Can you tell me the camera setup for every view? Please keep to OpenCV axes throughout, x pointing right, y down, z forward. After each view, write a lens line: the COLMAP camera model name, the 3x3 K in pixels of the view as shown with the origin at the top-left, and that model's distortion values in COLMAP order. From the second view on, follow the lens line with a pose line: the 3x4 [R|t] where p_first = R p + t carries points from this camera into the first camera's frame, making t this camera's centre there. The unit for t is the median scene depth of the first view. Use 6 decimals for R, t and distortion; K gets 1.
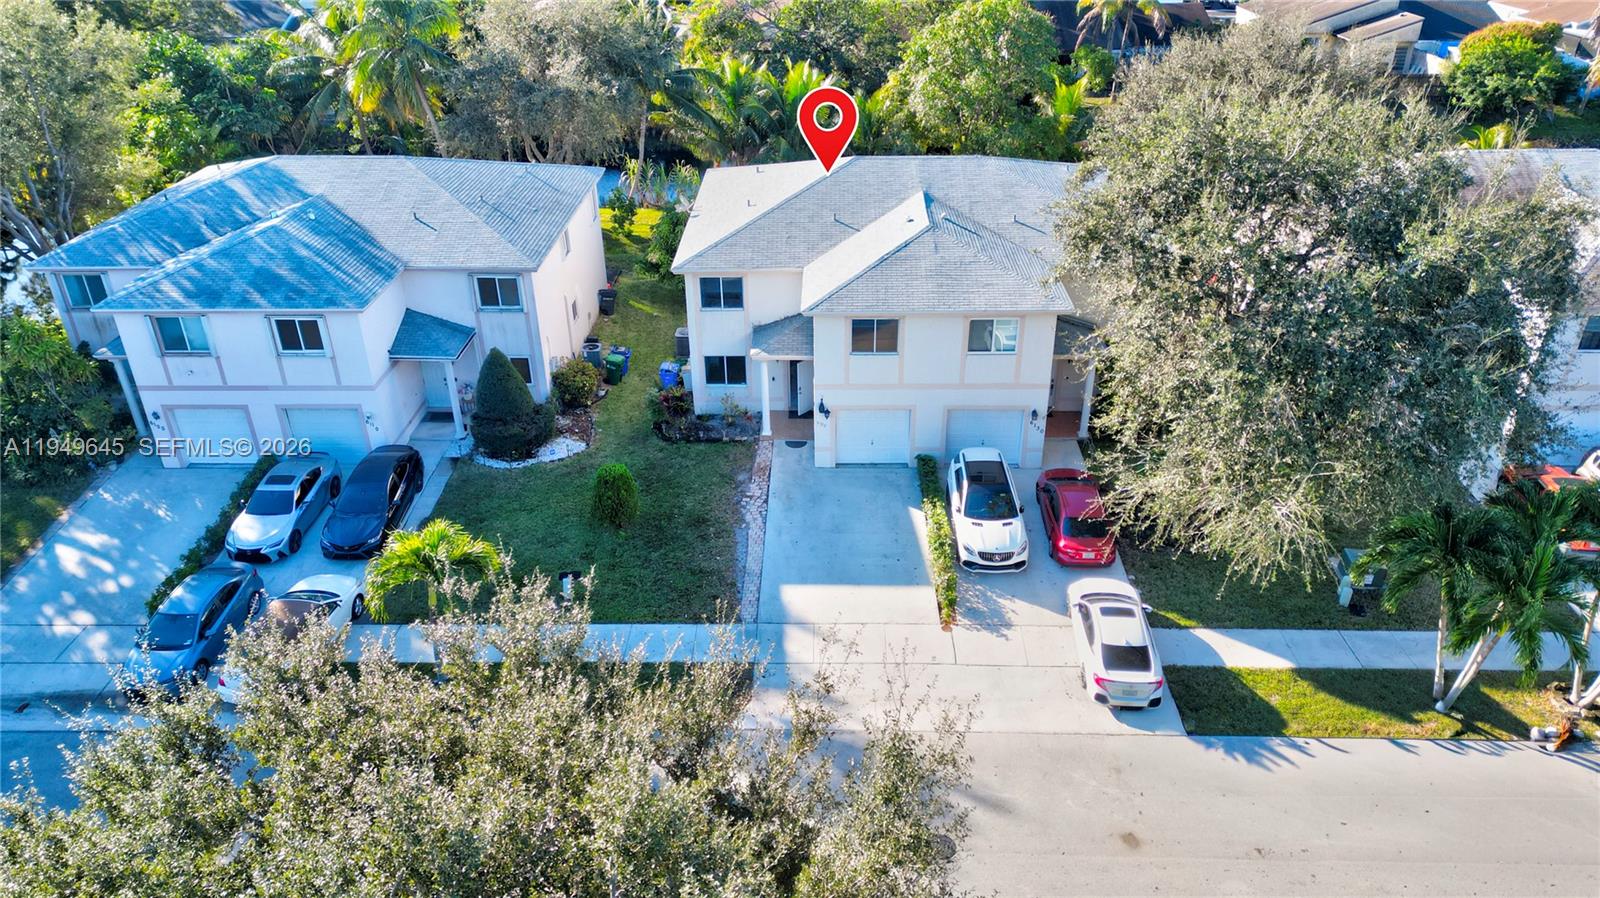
lens RADIAL K [[1115.6, 0, 804.3], [0, 1115.6, 448.6], [0, 0, 1]] dist [0.085022, -0.086089]
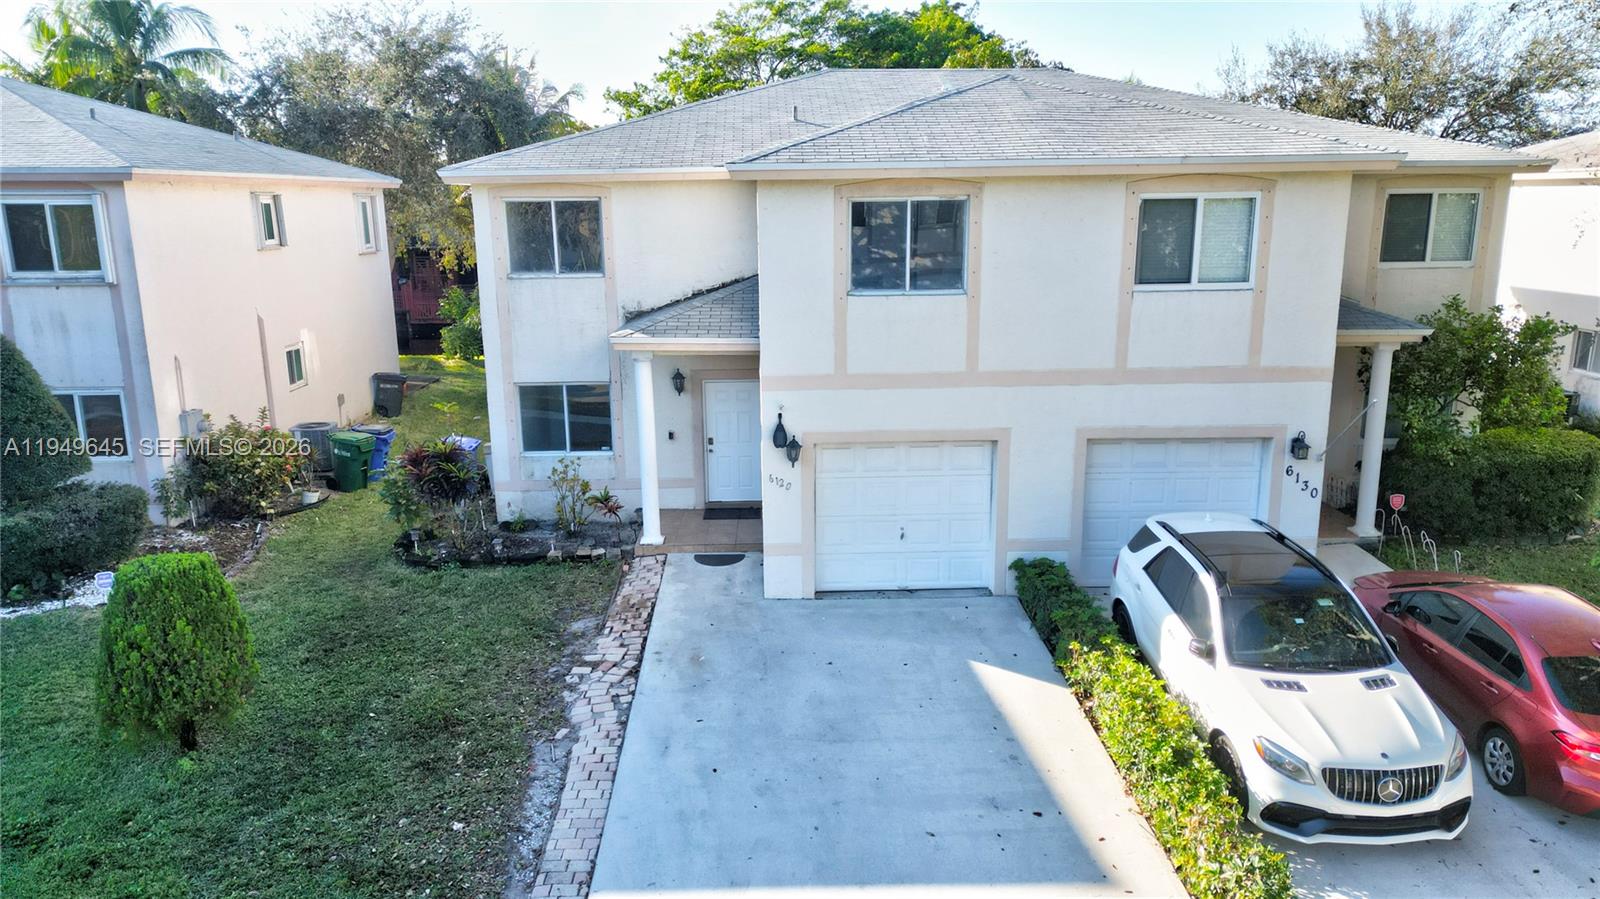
lens RADIAL K [[1115.6, 0, 804.3], [0, 1115.6, 449.1], [0, 0, 1]] dist [0.085022, -0.086089]
pose [[0.998457, -0.012330, 0.054147, 0.002682], [0.026892, 0.960442, -0.277179, 0.078954], [-0.048587, 0.278207, 0.959291, 0.606046]]
